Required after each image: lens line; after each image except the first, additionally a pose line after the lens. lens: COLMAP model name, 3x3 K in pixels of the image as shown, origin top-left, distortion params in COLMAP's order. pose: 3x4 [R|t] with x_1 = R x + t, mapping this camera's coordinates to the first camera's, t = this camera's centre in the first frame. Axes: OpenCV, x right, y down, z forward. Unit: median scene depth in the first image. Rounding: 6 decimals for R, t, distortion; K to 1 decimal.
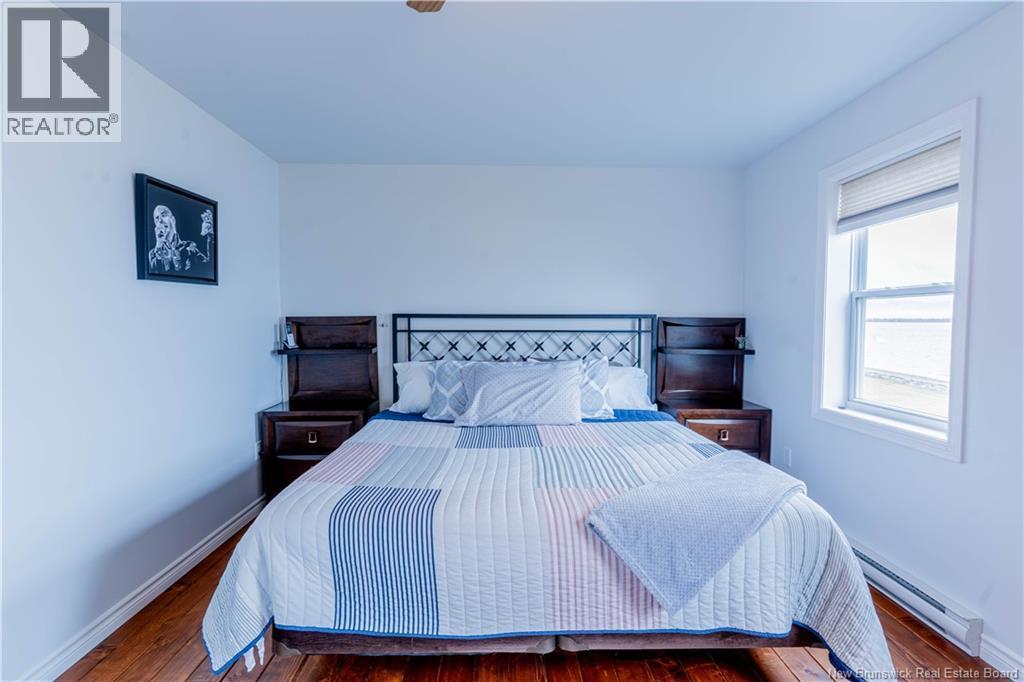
lens RADIAL K [[490.9, 0, 513.2], [0, 490.9, 339.4], [0, 0, 1]] dist [0.014138, -0.002644]
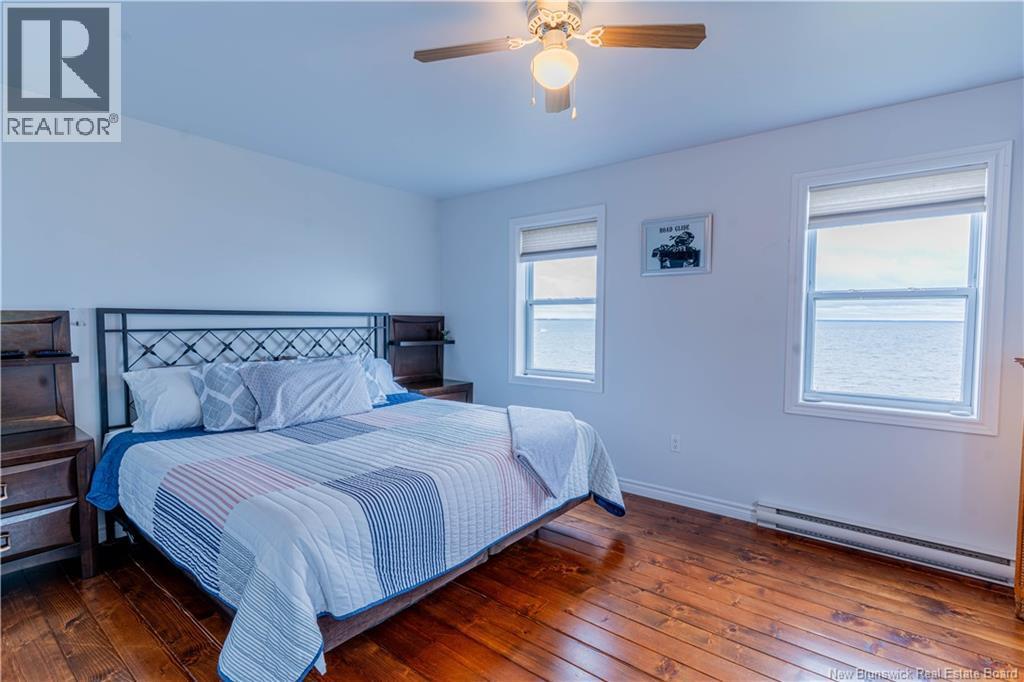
lens RADIAL K [[490.9, 0, 512.1], [0, 490.9, 342.2], [0, 0, 1]] dist [0.014138, -0.002644]
pose [[0.635929, -0.035819, 0.770916, -0.504292], [0.028317, 0.999333, 0.023074, 0.000131], [-0.771228, 0.007156, 0.636519, 0.039111]]
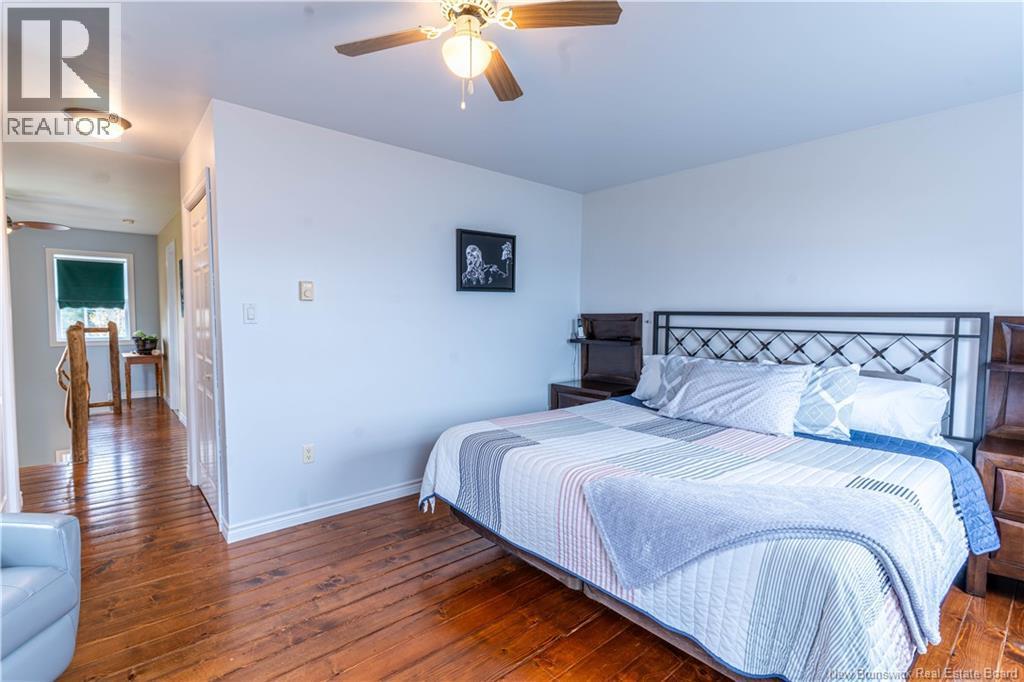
lens RADIAL K [[490.9, 0, 510.3], [0, 490.9, 340.1], [0, 0, 1]] dist [0.014138, -0.002644]
pose [[0.629745, 0.044368, -0.775534, 0.488159], [-0.041833, 0.998856, 0.023176, 0.000476], [0.775675, 0.017848, 0.630880, 0.057215]]
